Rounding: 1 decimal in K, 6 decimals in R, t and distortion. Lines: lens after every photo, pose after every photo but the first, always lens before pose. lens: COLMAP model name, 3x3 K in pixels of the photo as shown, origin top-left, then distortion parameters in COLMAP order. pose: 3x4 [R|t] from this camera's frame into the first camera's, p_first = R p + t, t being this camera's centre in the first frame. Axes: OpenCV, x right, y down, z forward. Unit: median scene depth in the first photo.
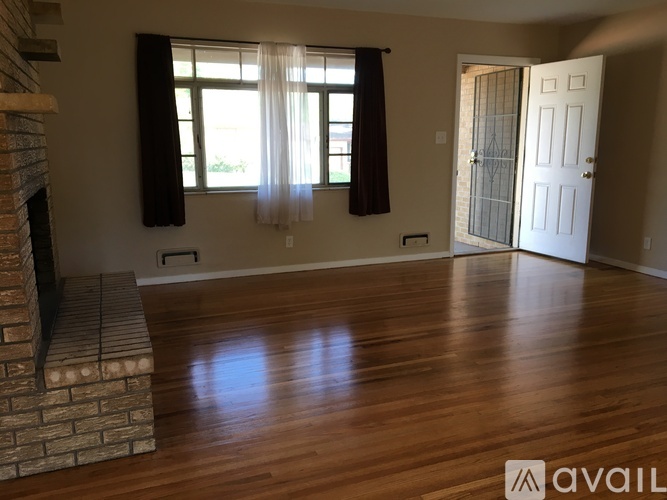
lens RADIAL K [[567.2, 0, 334.1], [0, 567.2, 250.0], [0, 0, 1]] dist [0.076041, 0.000081]
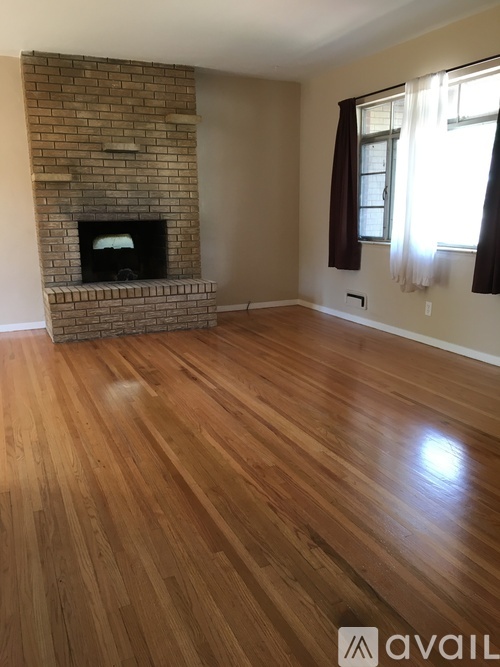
lens RADIAL K [[567.2, 0, 250.2], [0, 567.2, 332.2], [0, 0, 1]] dist [0.076041, 0.000081]
pose [[0.034295, 0.220944, -0.974683, 0.828038], [-0.179898, 0.960692, 0.211442, -0.124469], [0.983087, 0.168092, 0.072694, 0.732203]]
